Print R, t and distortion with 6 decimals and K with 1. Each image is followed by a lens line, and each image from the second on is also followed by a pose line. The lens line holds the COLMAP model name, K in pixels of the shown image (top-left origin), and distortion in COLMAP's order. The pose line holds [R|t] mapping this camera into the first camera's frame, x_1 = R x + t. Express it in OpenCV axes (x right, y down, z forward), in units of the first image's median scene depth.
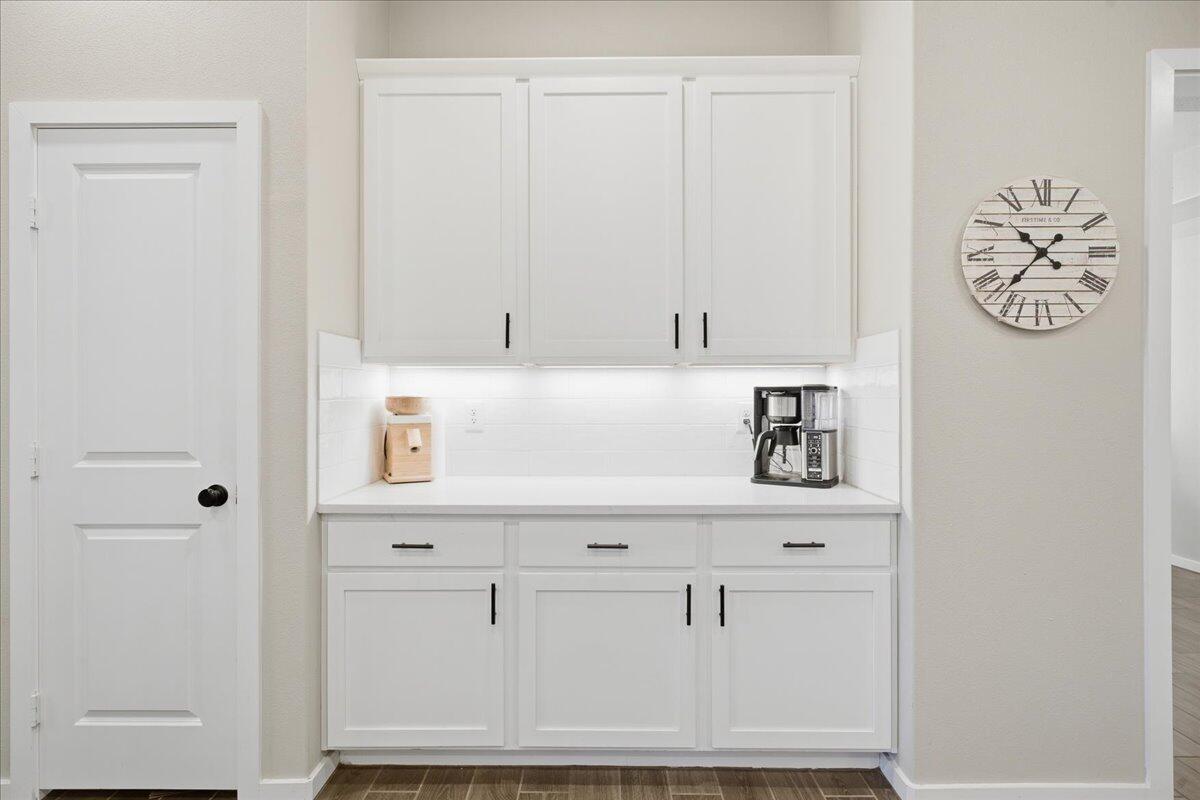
lens RADIAL K [[561.3, 0, 596.9], [0, 561.3, 400.0], [0, 0, 1]] dist [-0.003796, 0.000016]
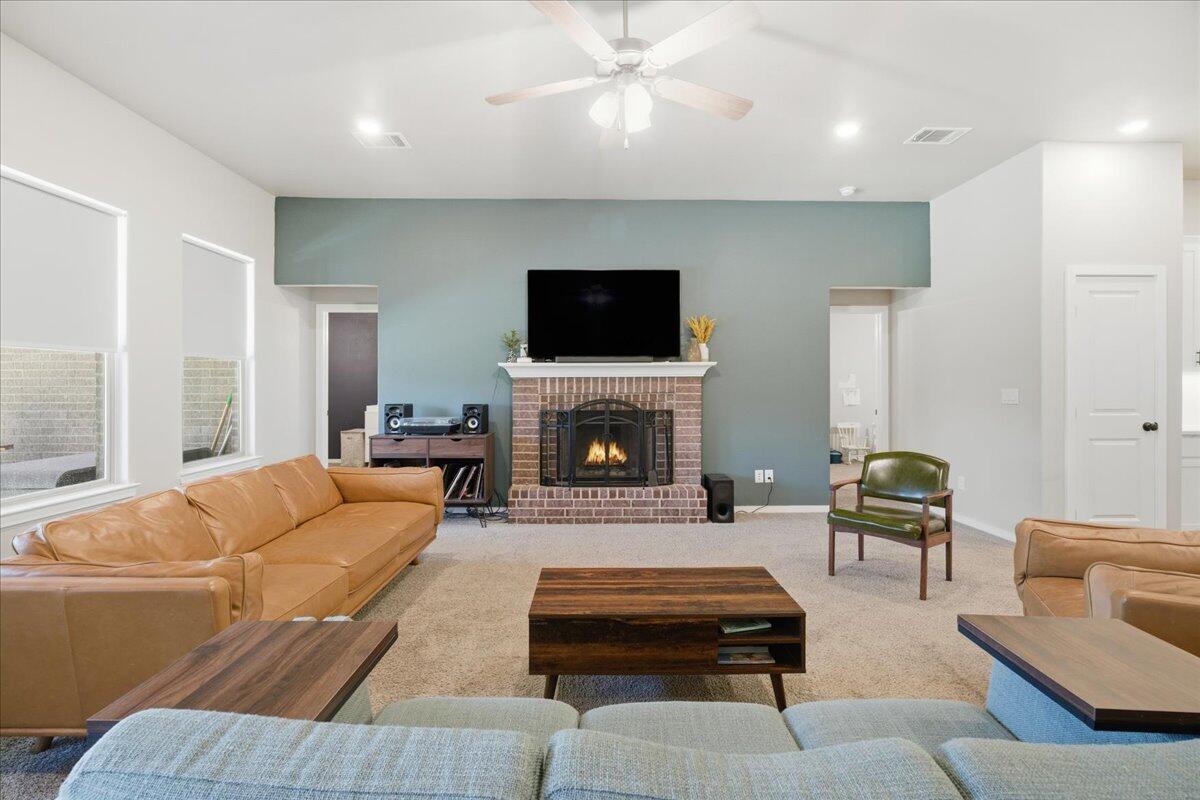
lens RADIAL K [[533.8, 0, 600.8], [0, 533.8, 390.0], [0, 0, 1]] dist [-0.012124, 0.004552]
pose [[0.999635, -0.000233, 0.027010, -3.113937], [0.000270, 0.999999, -0.001359, 0.013139], [-0.027009, 0.001366, 0.999634, -1.245636]]
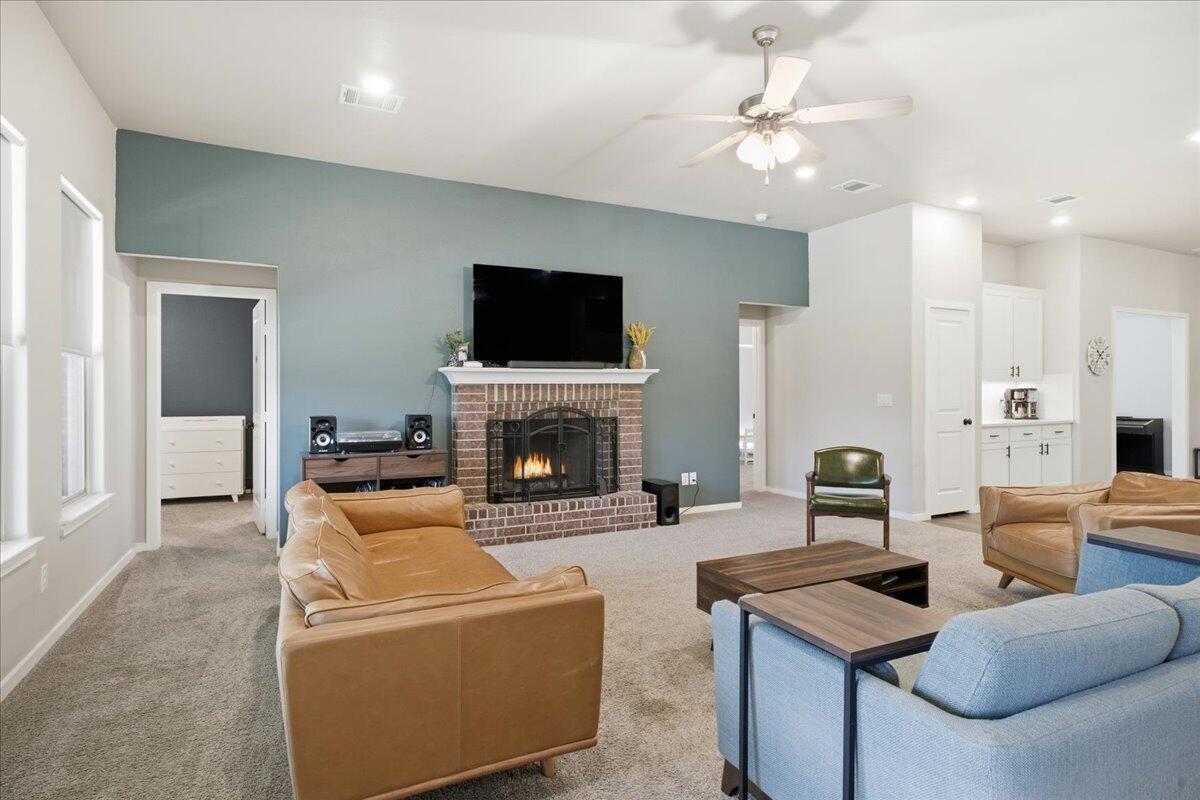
lens RADIAL K [[614.1, 0, 594.9], [0, 614.1, 397.4], [0, 0, 1]] dist [0.001722, -0.000267]
pose [[0.894658, -0.006356, 0.446705, -4.235572], [0.007194, 0.999974, -0.000181, 0.011371], [-0.446693, 0.003376, 0.894681, -1.266788]]
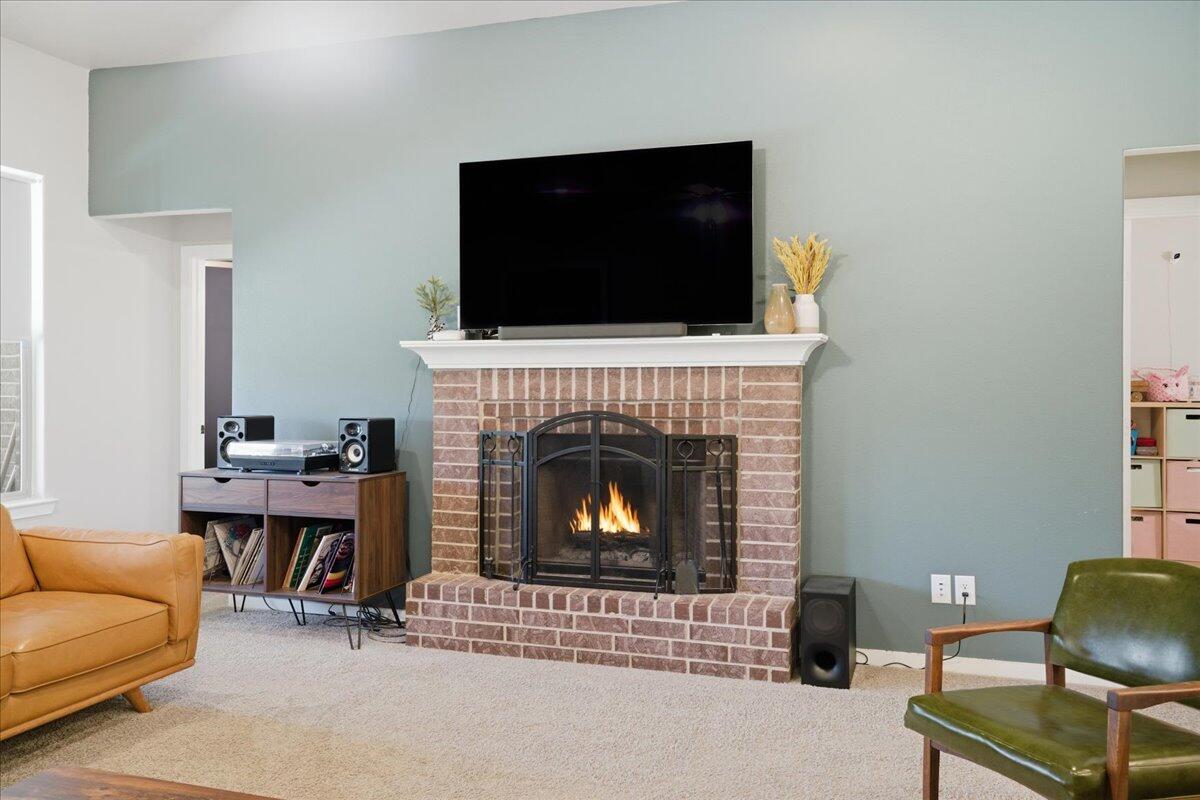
lens RADIAL K [[956.8, 0, 603.7], [0, 956.8, 394.9], [0, 0, 1]] dist [0.013139, 0.002247]
pose [[0.954018, 0.005622, -0.299697, -2.226082], [-0.004215, 0.999977, 0.005343, -0.000314], [0.299720, -0.003834, 0.954020, -0.811999]]
